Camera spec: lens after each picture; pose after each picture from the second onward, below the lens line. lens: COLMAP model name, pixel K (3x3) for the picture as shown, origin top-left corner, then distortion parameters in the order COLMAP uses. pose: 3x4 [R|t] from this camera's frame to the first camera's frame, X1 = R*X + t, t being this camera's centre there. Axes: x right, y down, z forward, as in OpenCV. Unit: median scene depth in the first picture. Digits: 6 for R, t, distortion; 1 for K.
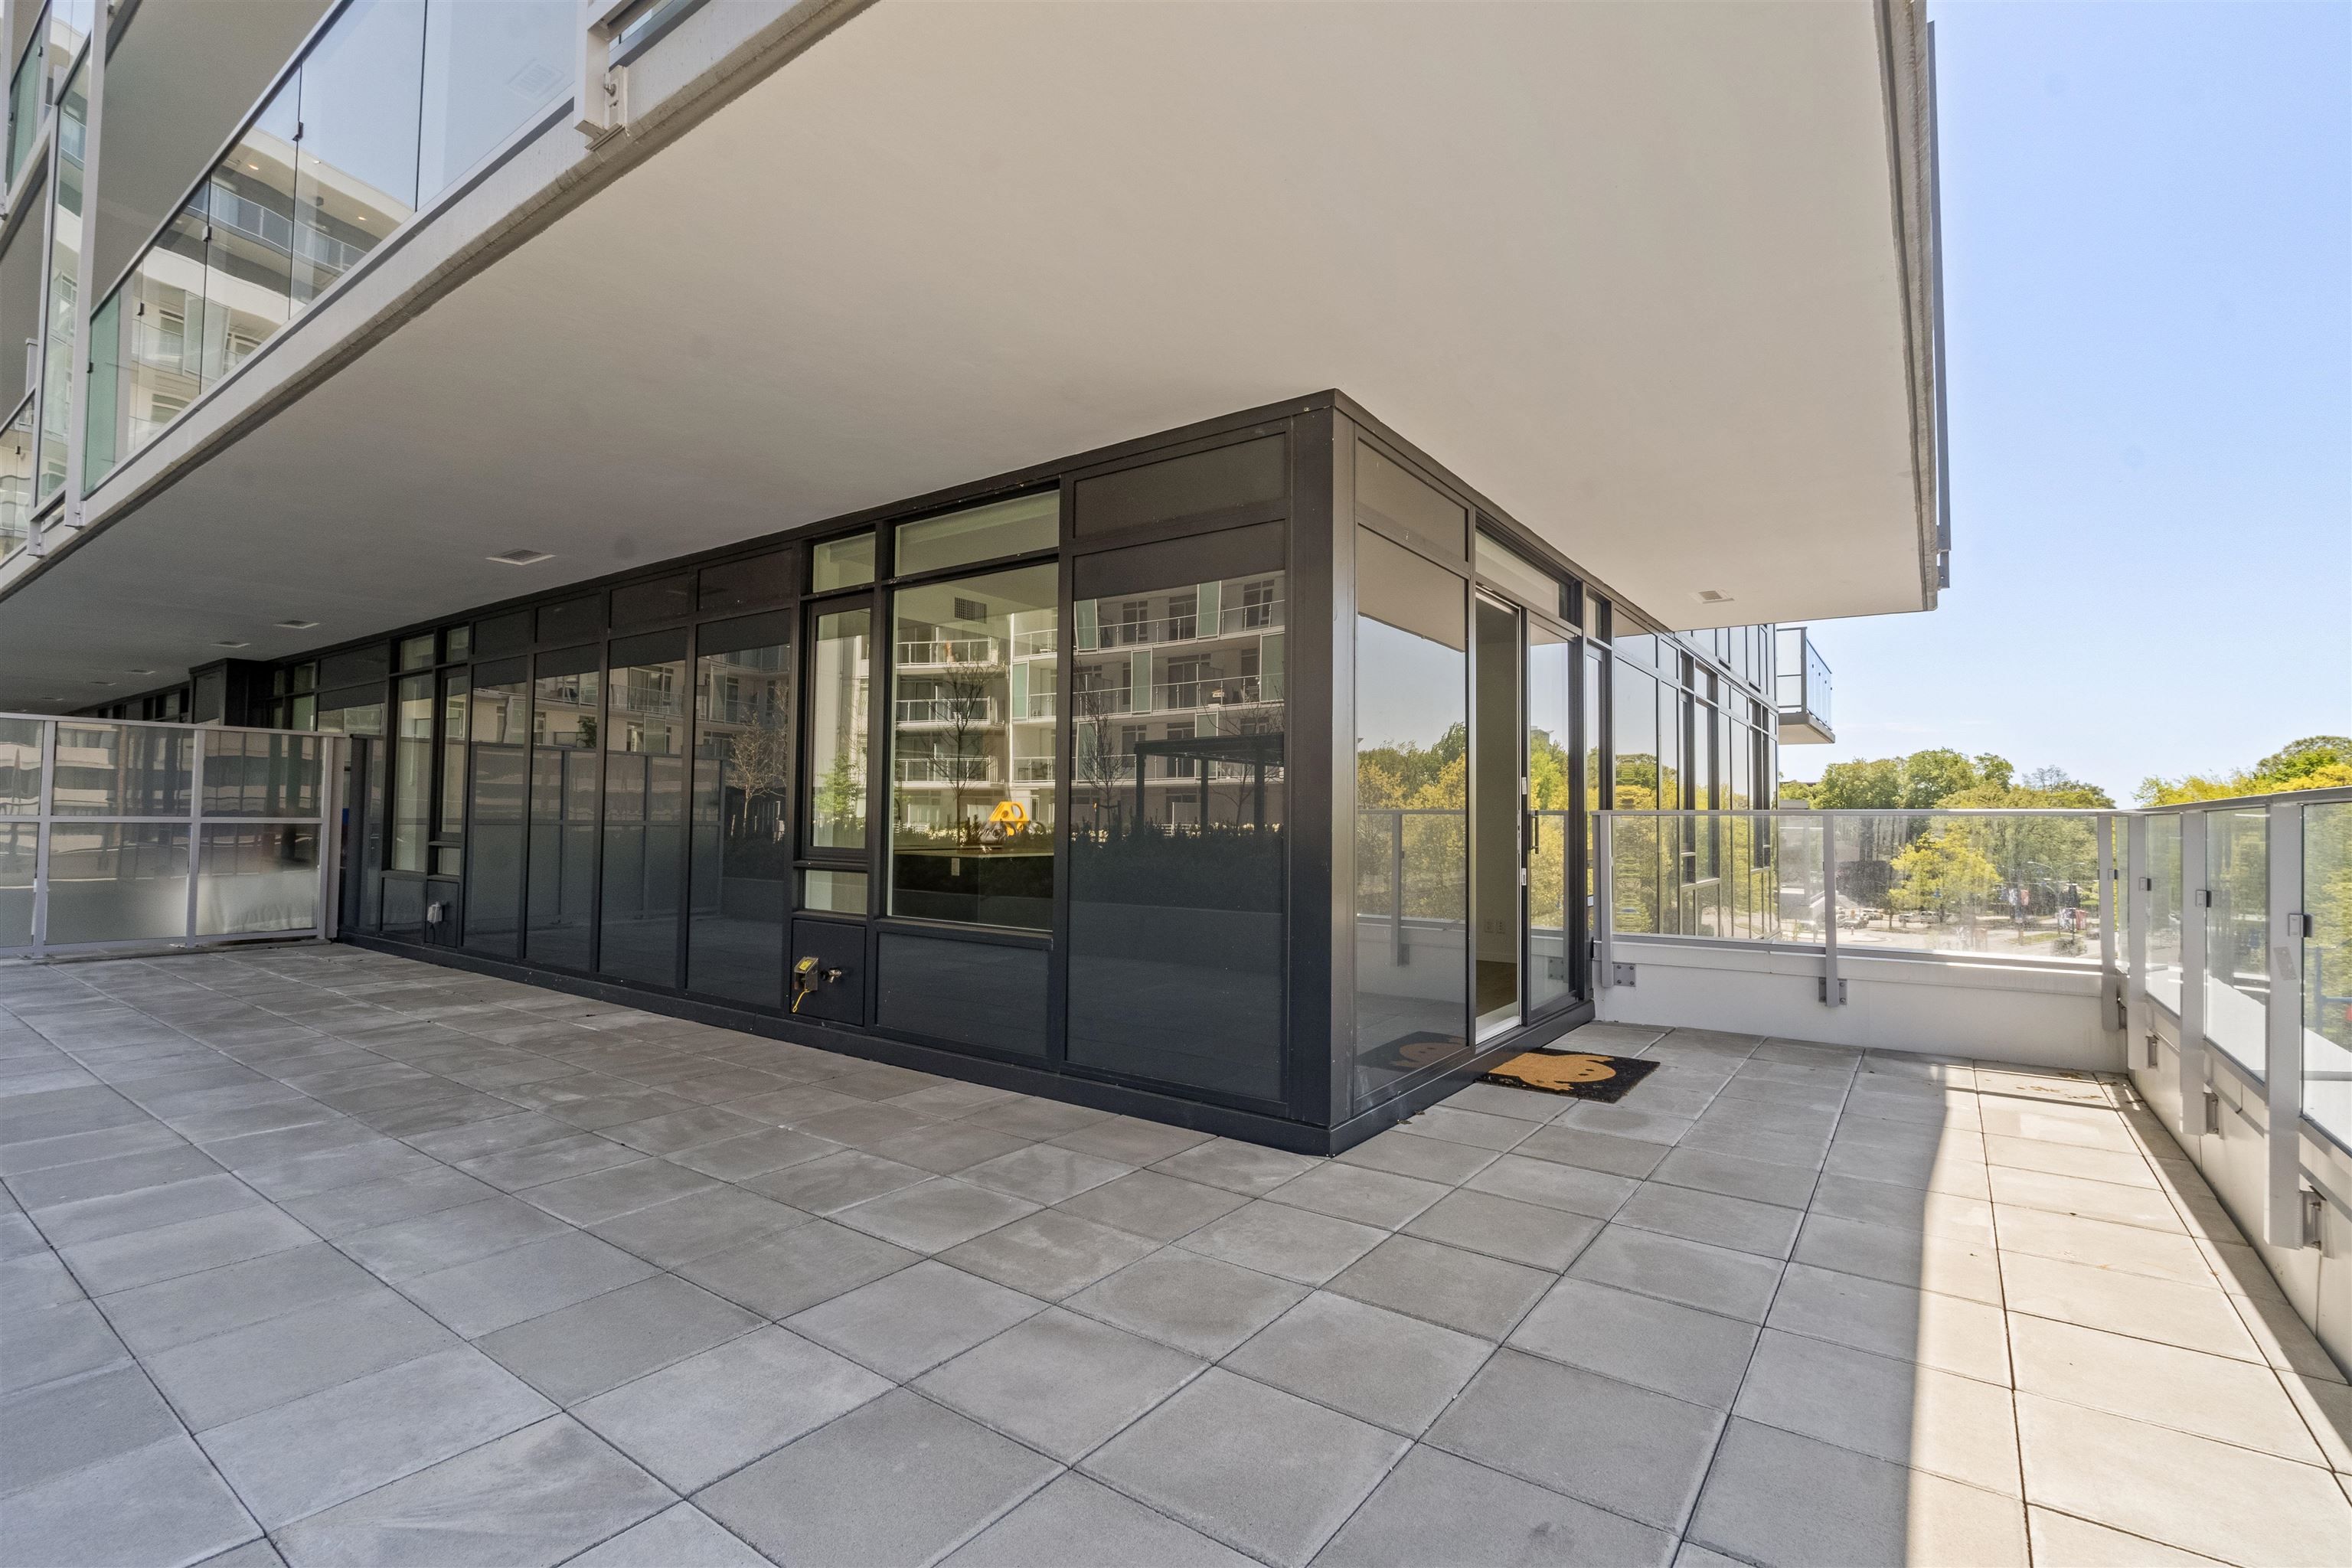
lens RADIAL K [[1066.3, 0, 1176.0], [0, 1066.3, 784.0], [0, 0, 1]] dist [-0.003705, -0.000124]
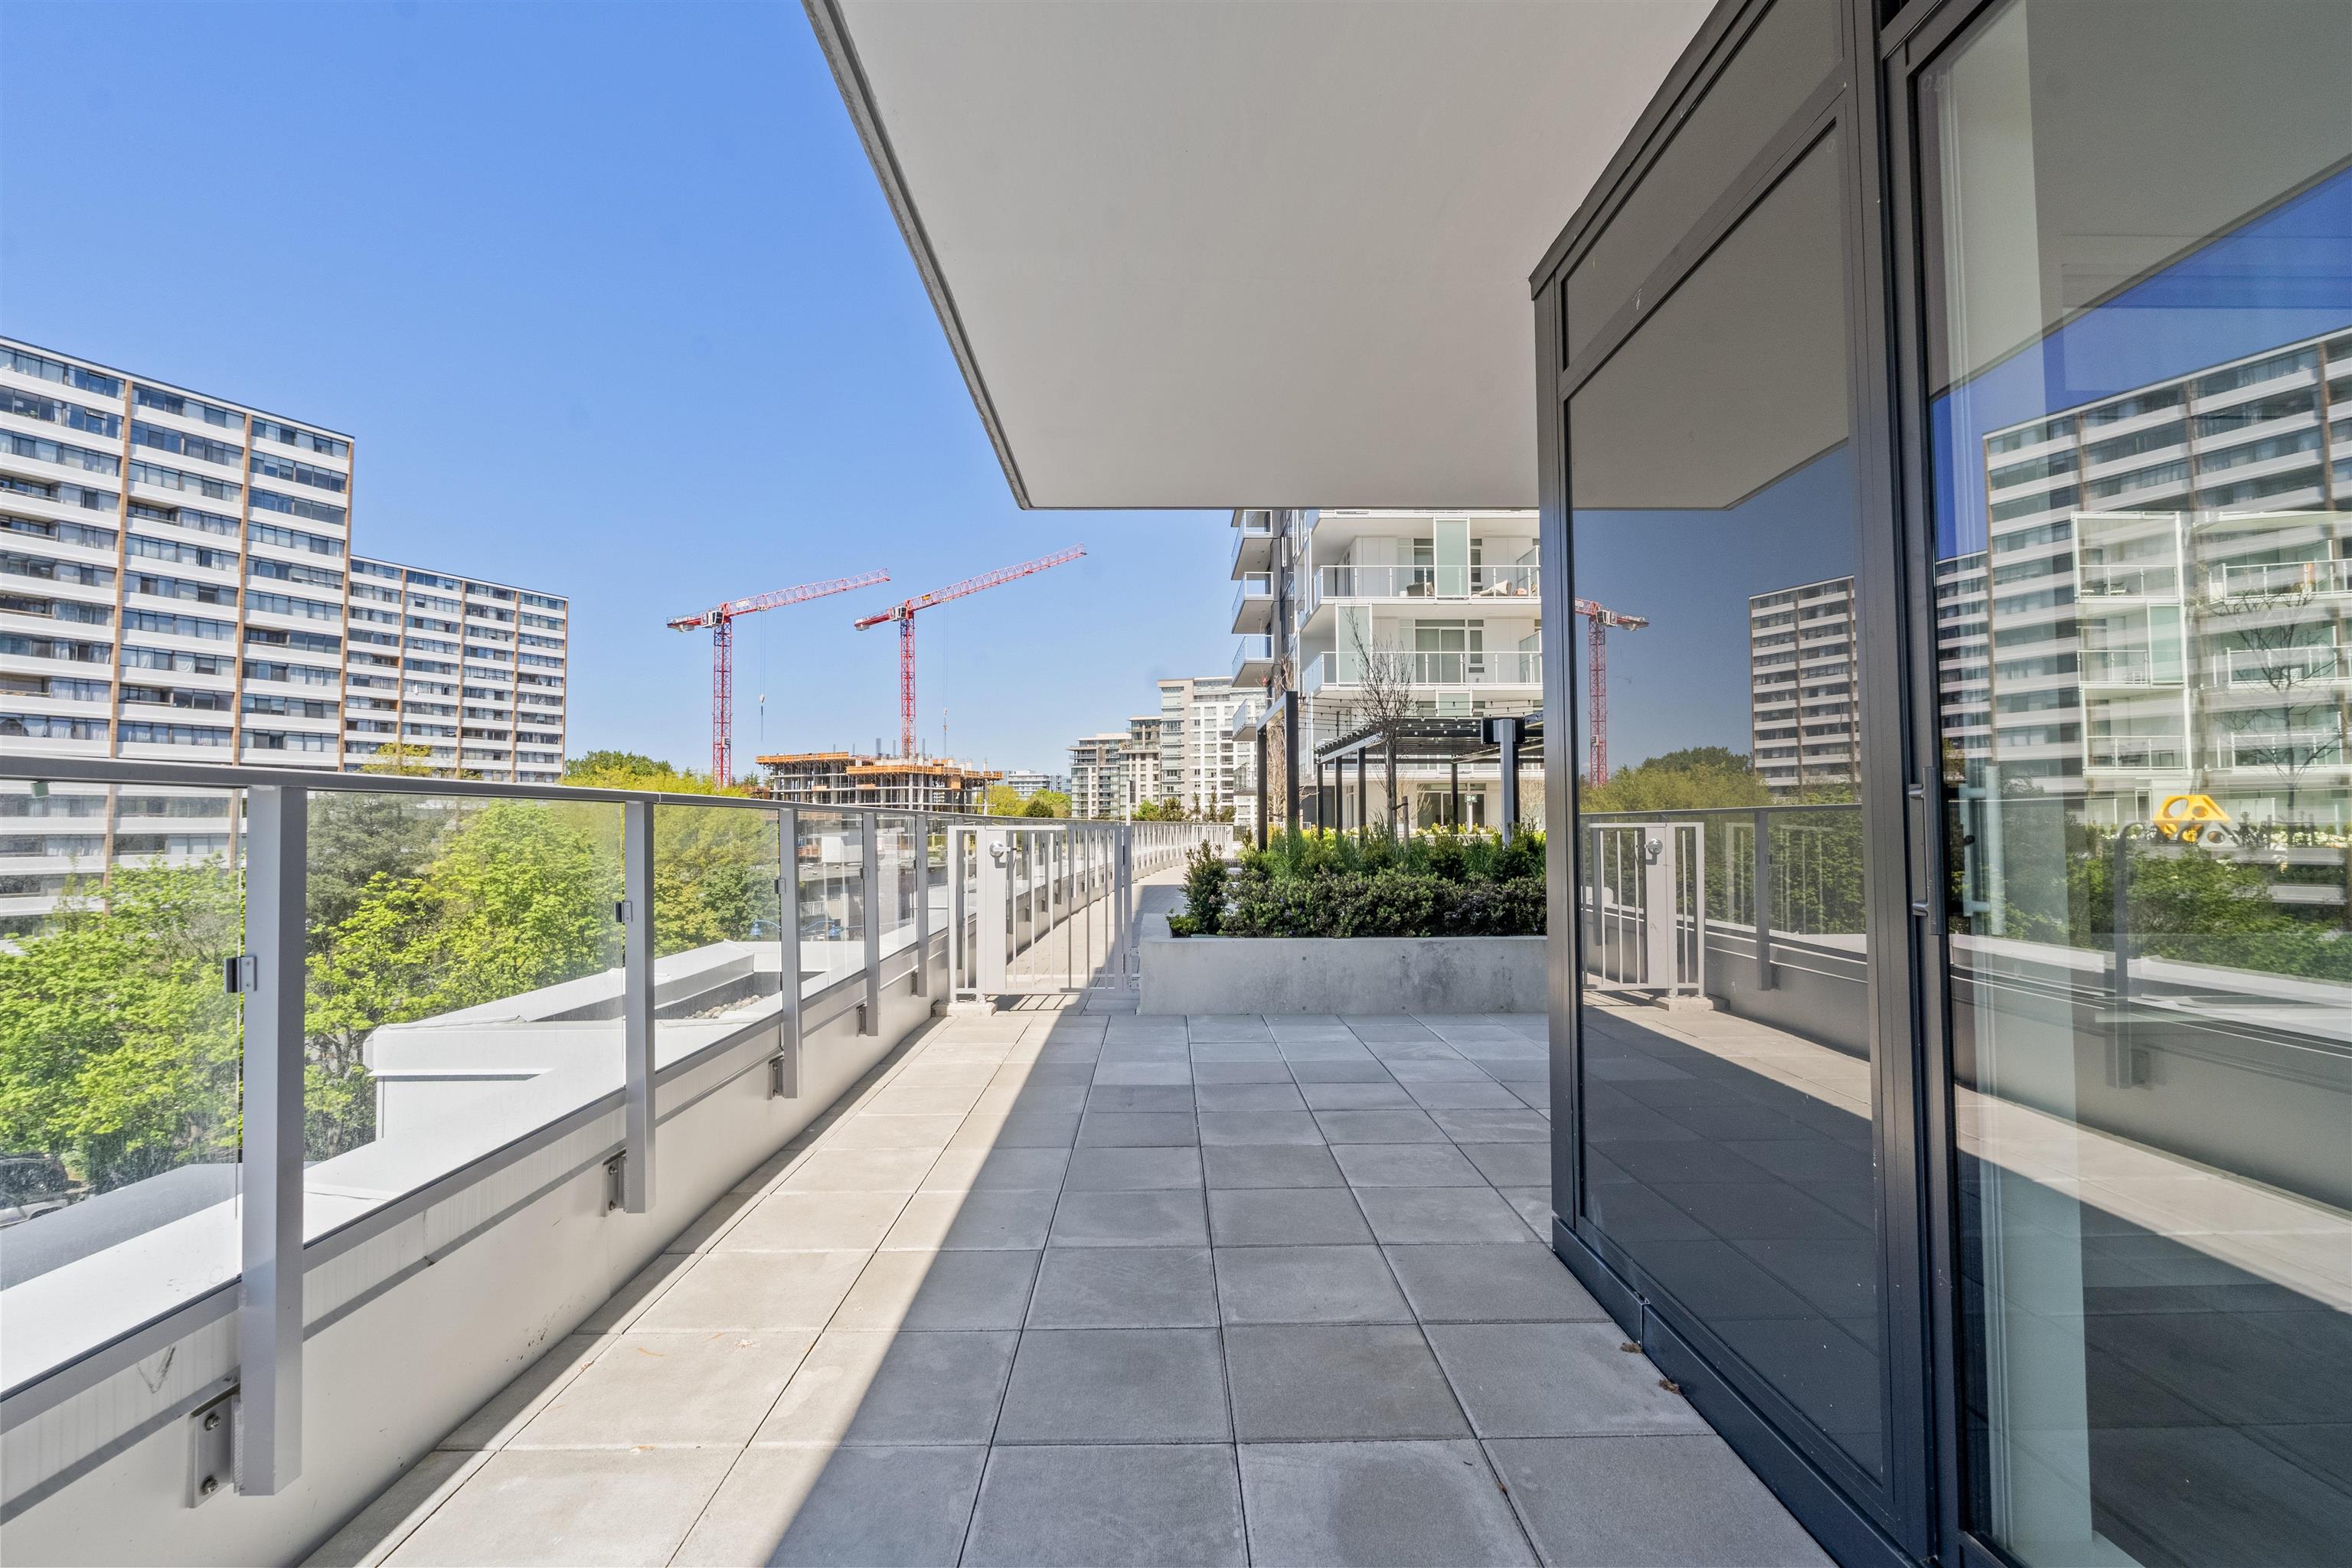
lens RADIAL K [[1066.3, 0, 1176.0], [0, 1066.3, 784.0], [0, 0, 1]] dist [-0.003705, -0.000124]
pose [[-0.801138, -0.030217, -0.597717, 0.911015], [0.017554, 0.997108, -0.073936, 0.066583], [0.598222, -0.069725, -0.798291, 1.595690]]
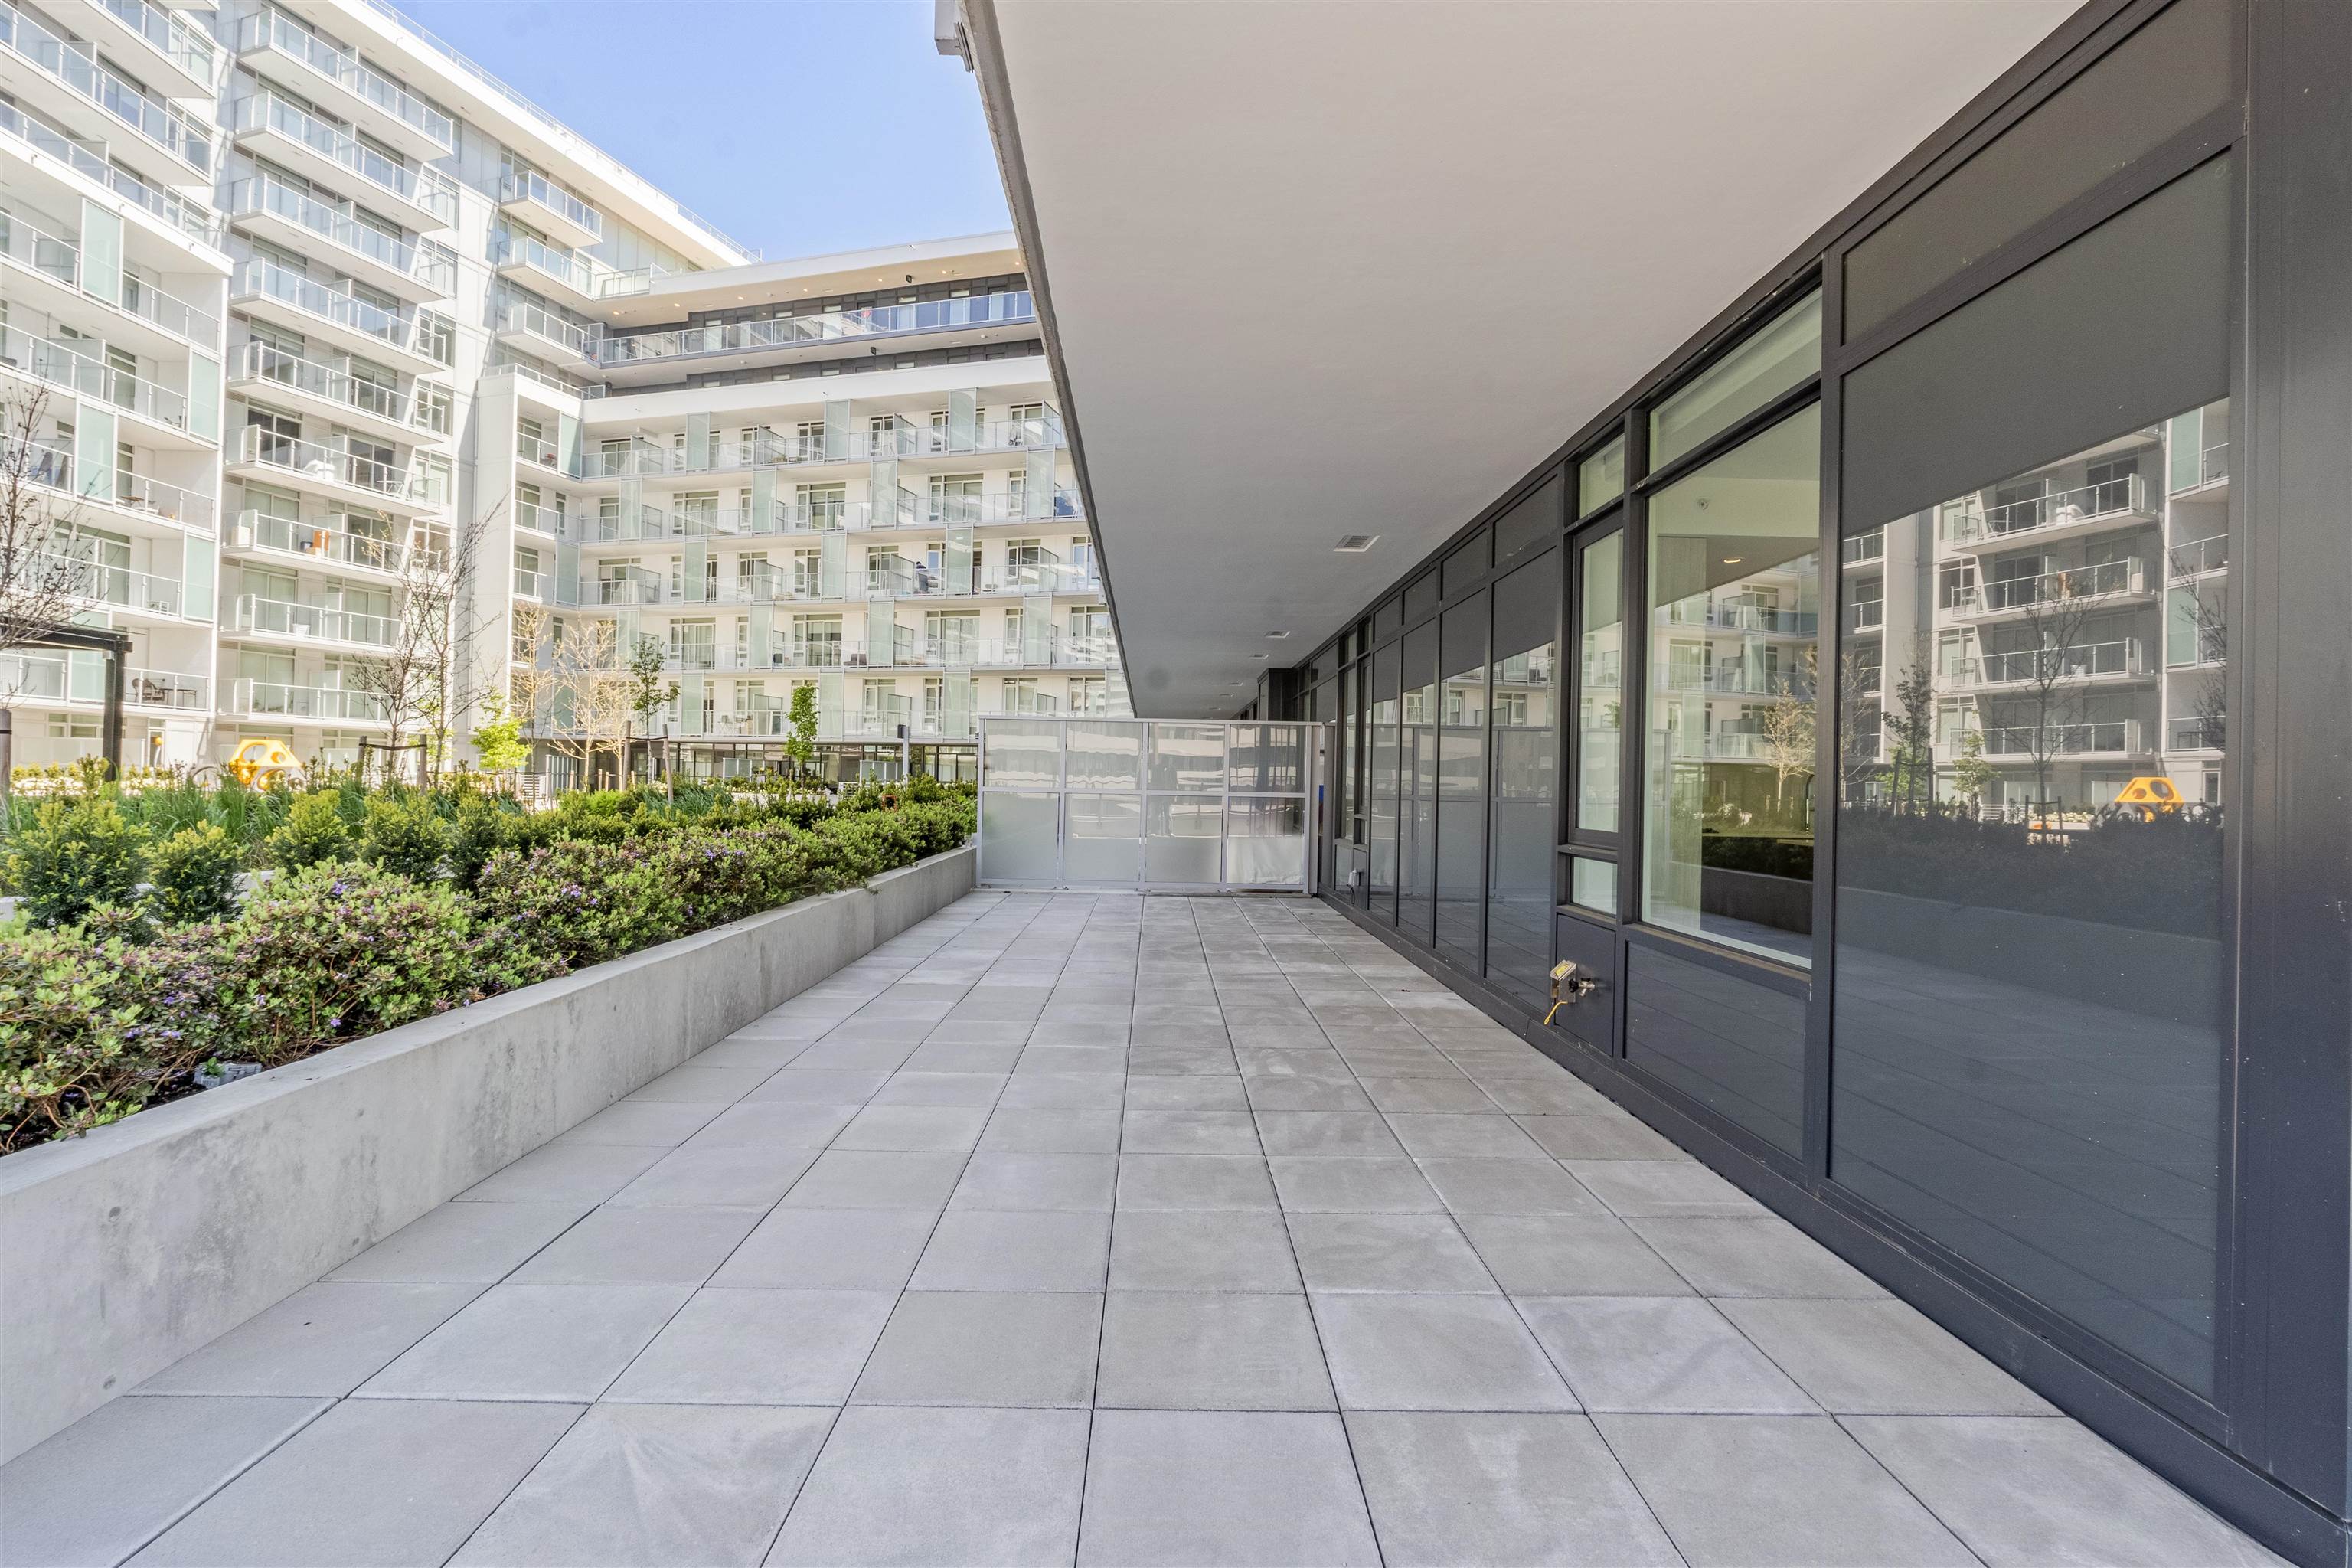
lens RADIAL K [[1074.4, 0, 1177.6], [0, 1074.4, 772.8], [0, 0, 1]] dist [-0.003866, 0.000046]
pose [[0.602589, -0.008114, -0.798010, 0.223599], [0.014050, 0.999901, 0.000443, 0.017009], [0.797928, -0.011479, 0.602643, 0.402191]]
